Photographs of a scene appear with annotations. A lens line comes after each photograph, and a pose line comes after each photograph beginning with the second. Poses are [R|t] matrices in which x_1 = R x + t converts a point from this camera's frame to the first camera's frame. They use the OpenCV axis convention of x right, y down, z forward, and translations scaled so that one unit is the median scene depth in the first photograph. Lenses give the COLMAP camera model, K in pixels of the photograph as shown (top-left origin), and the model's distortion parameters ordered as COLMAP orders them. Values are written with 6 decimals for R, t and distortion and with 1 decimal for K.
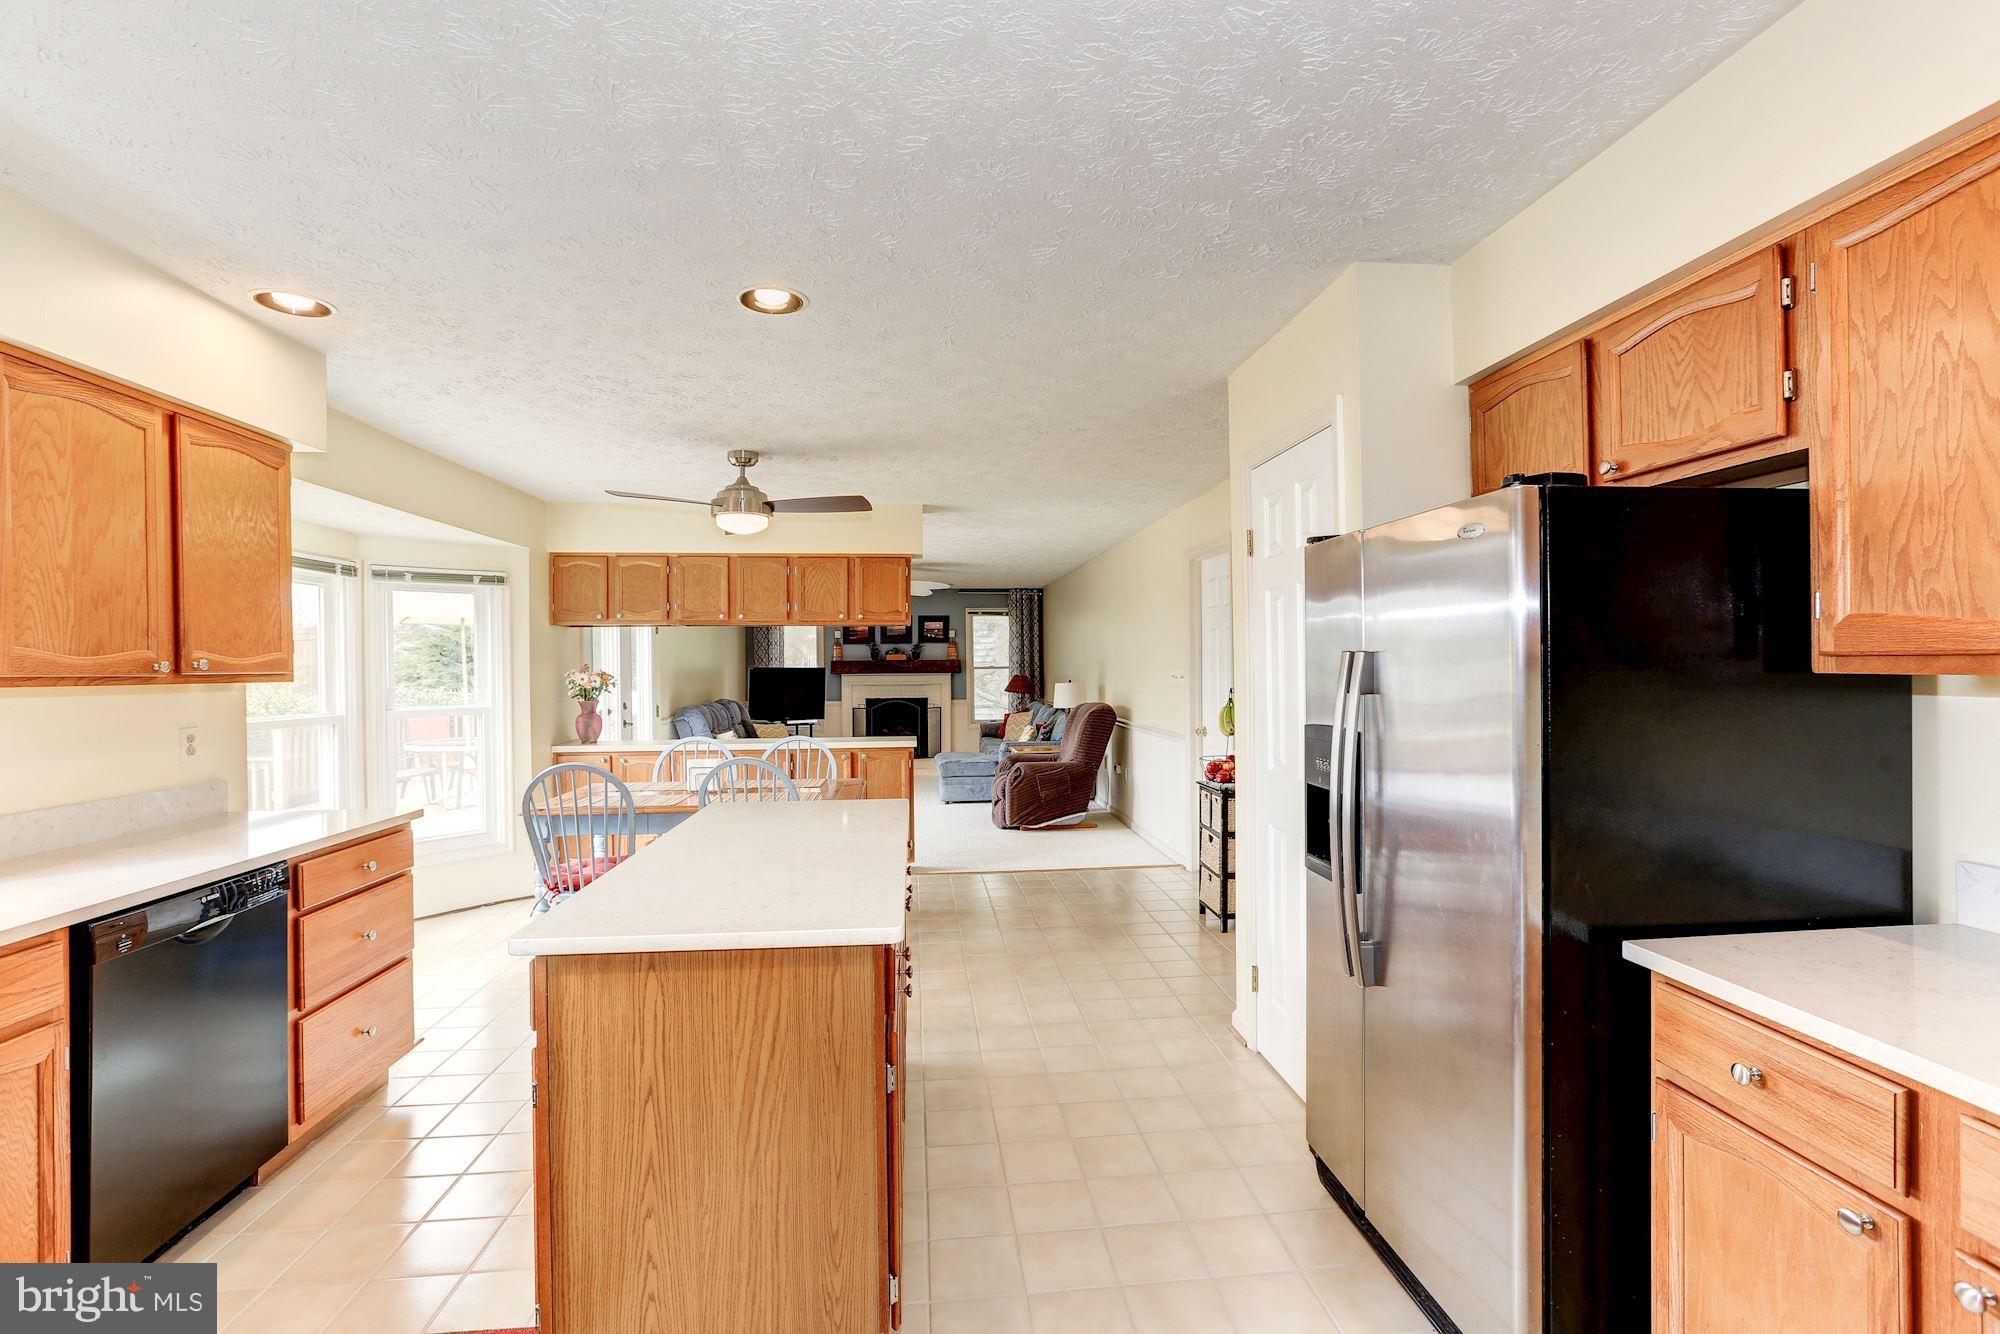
lens RADIAL K [[898.9, 0, 1001.4], [0, 898.9, 668.2], [0, 0, 1]] dist [-0.006679, 0.000392]
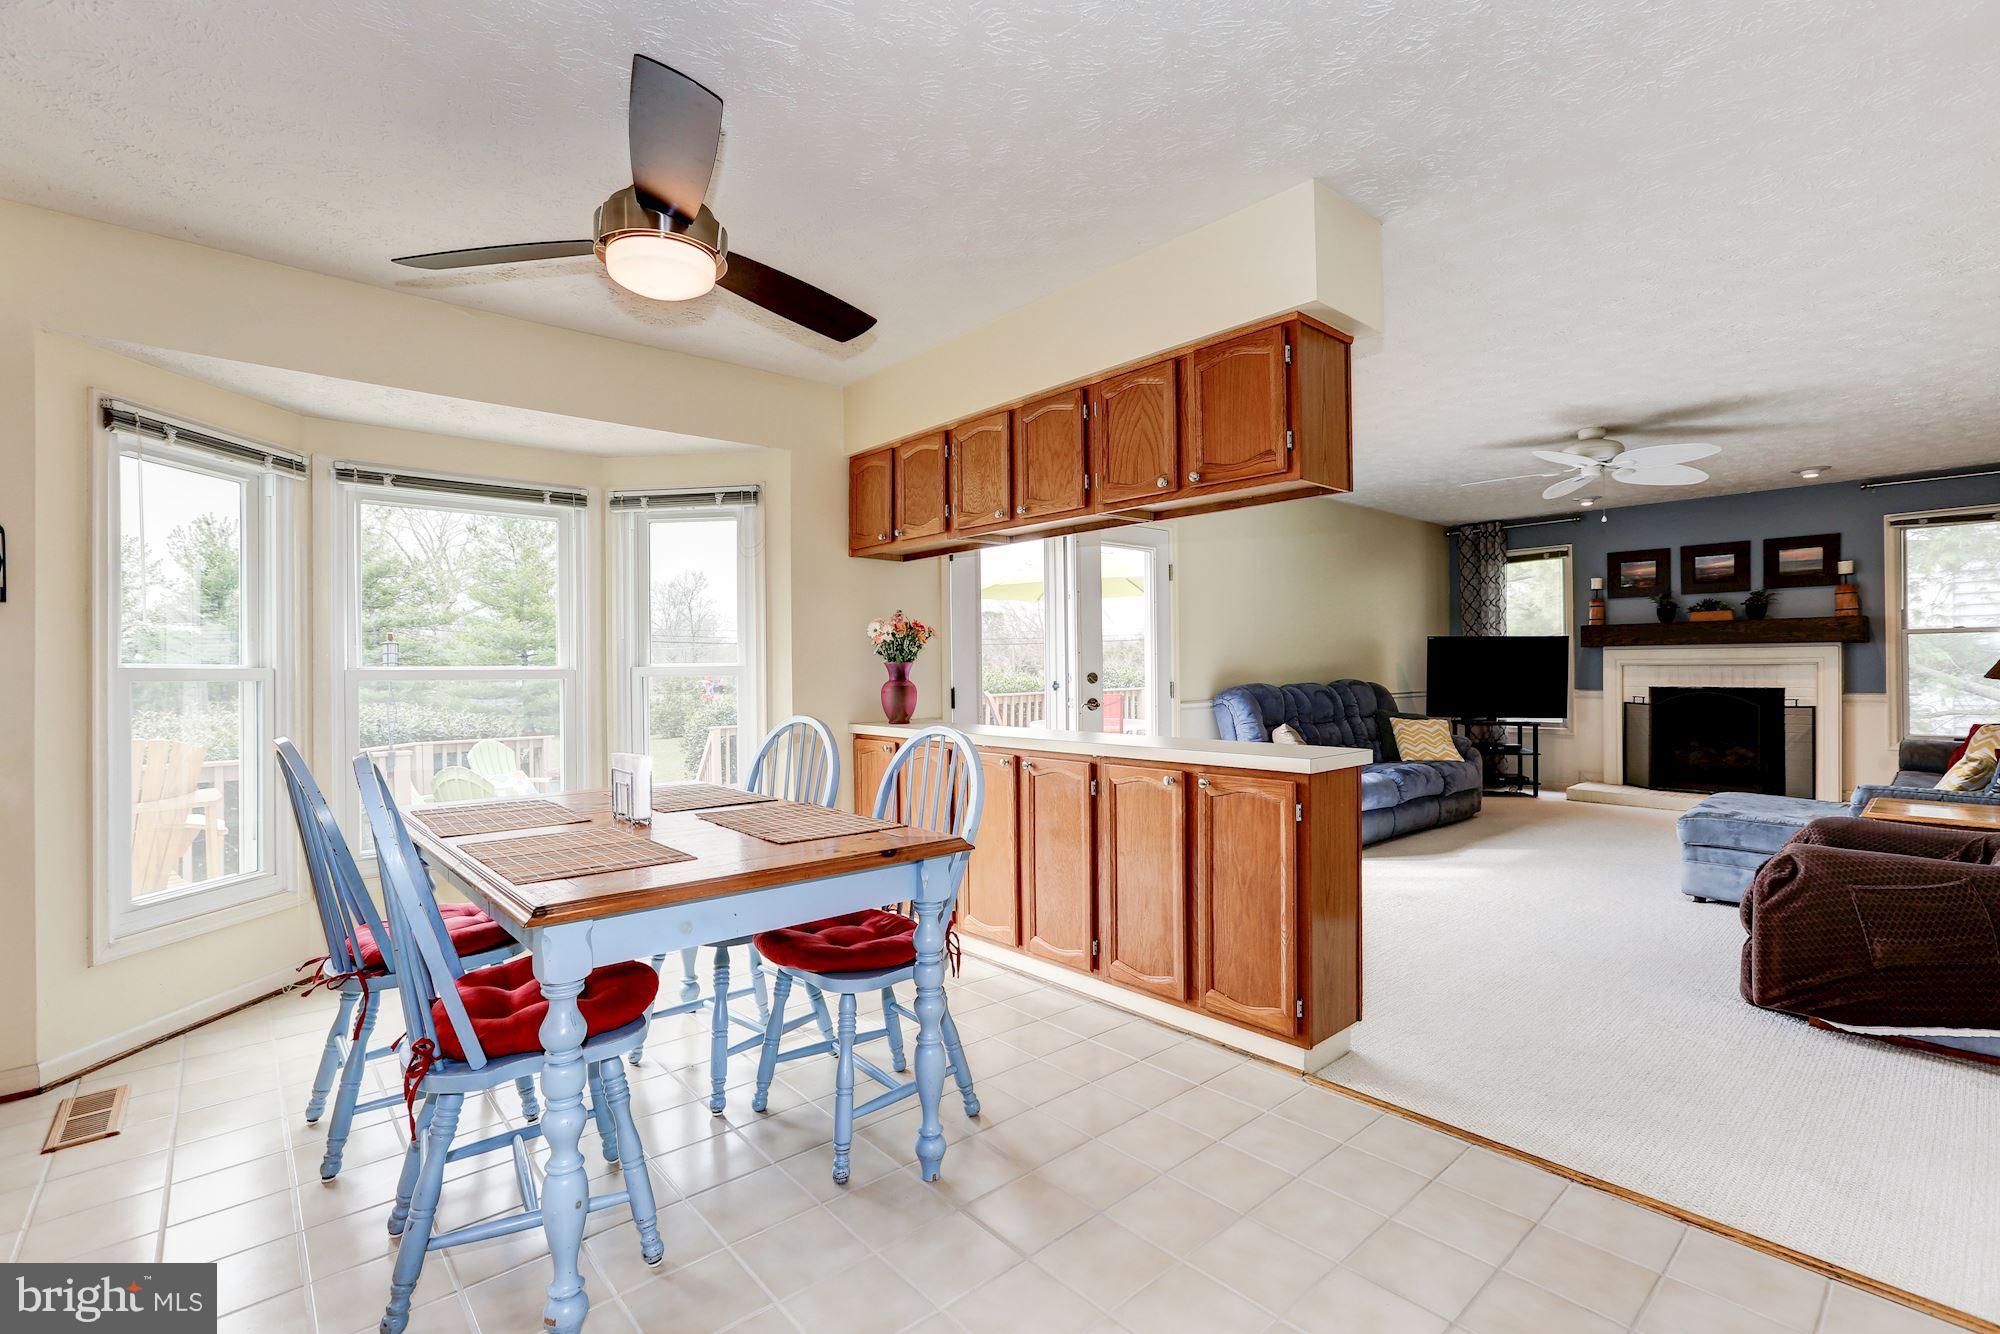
lens RADIAL K [[889.8, 0, 1000.0], [0, 889.8, 667.0], [0, 0, 1]] dist [-0.003722, -0.000002]
pose [[0.591293, 0.007469, -0.806422, 0.070706], [-0.000756, 0.999962, 0.008707, 0.015556], [0.806457, -0.004539, 0.591276, 0.300731]]
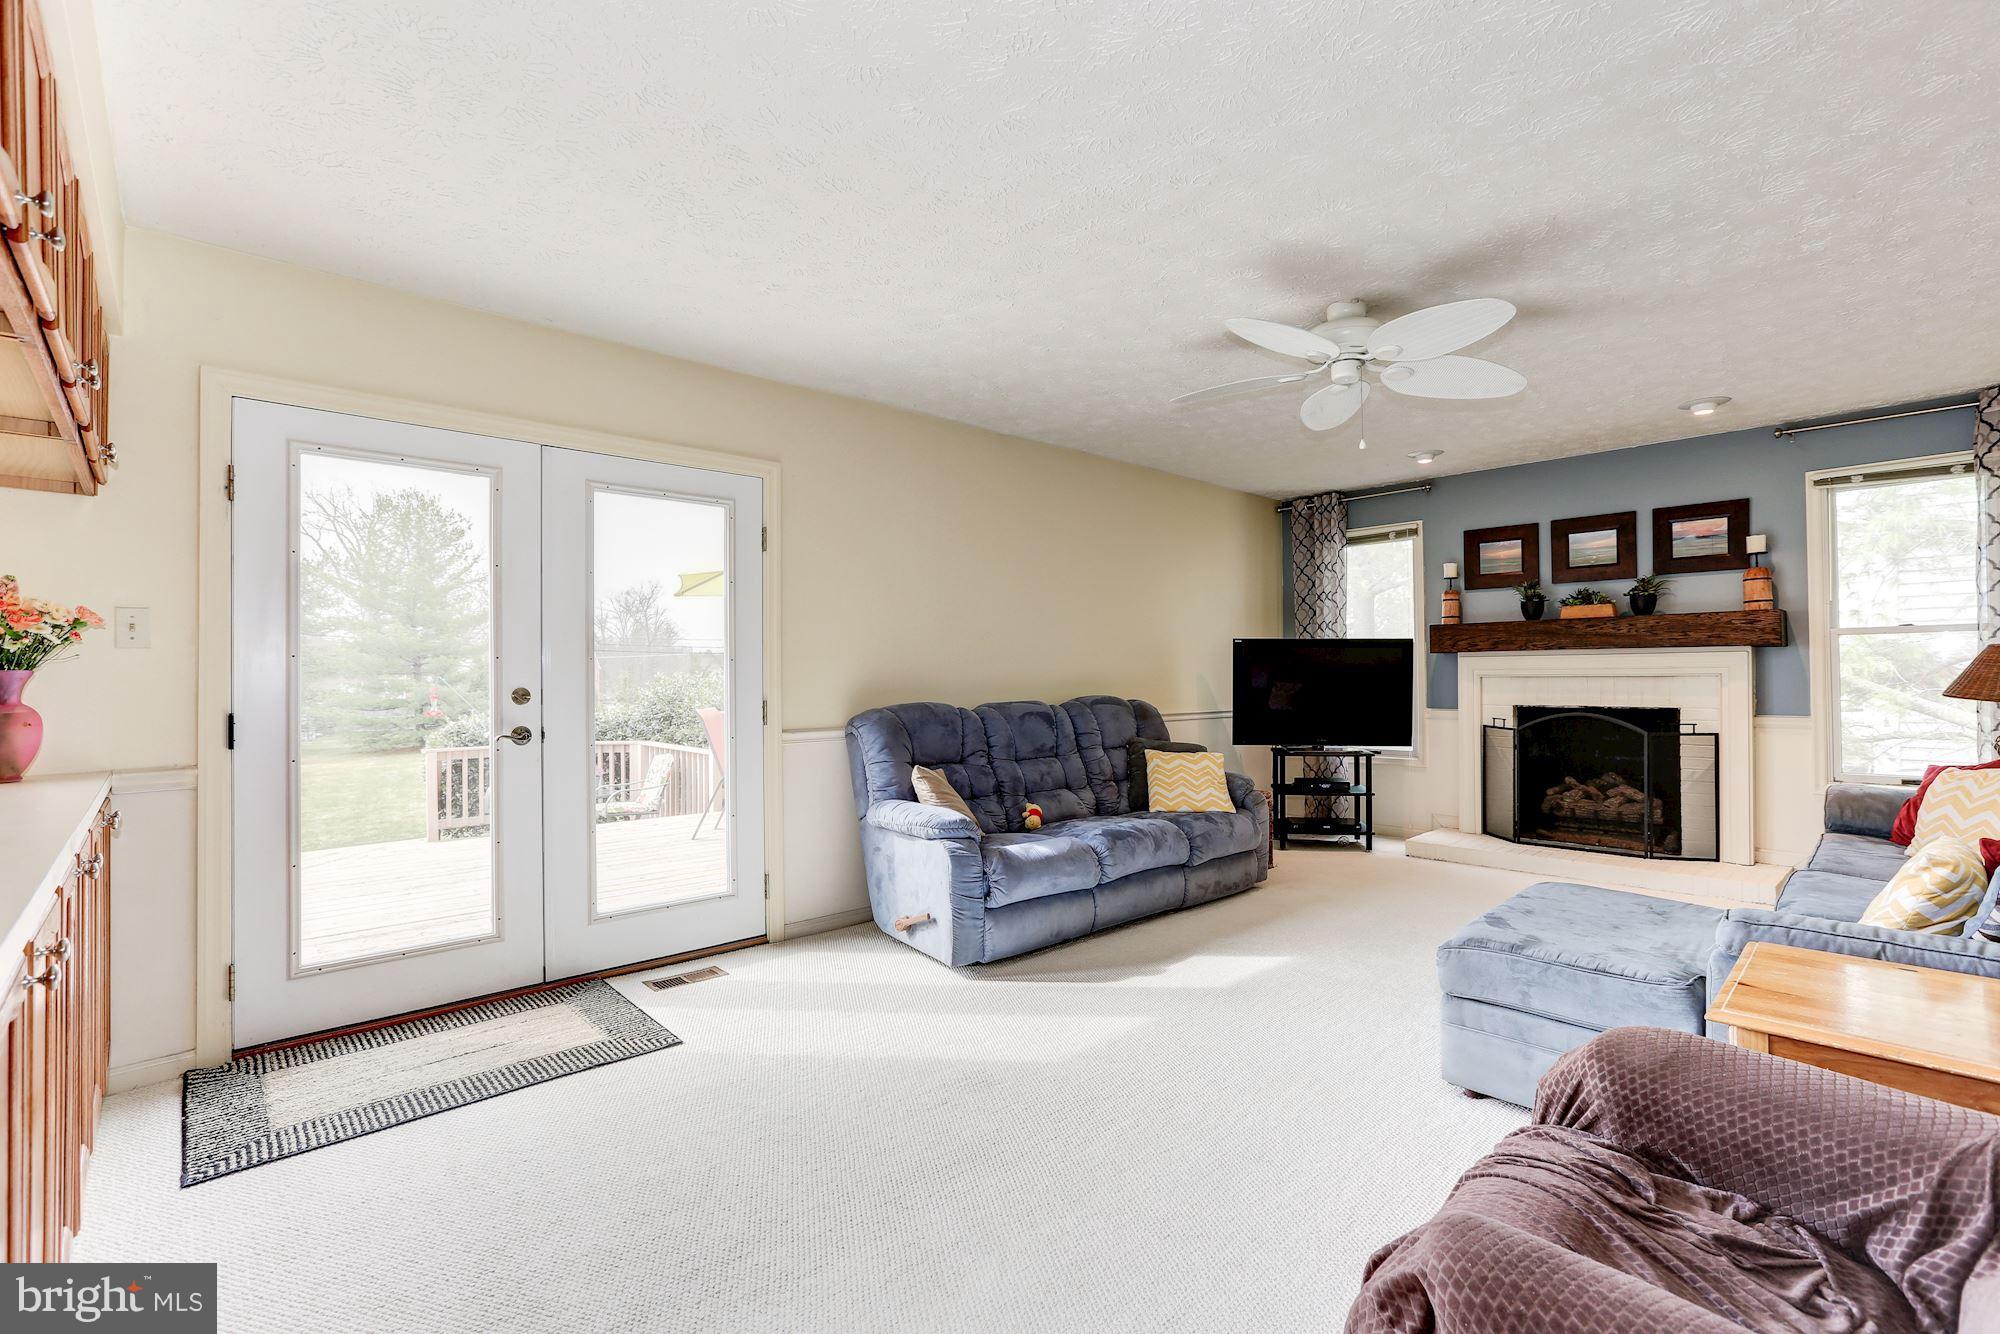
lens RADIAL K [[898.9, 0, 1001.4], [0, 898.9, 668.2], [0, 0, 1]] dist [-0.006679, 0.000392]
pose [[0.619521, 0.000387, -0.784980, 0.045047], [-0.002955, 0.999994, -0.001839, 0.016318], [0.784975, 0.003459, 0.619518, 0.515043]]
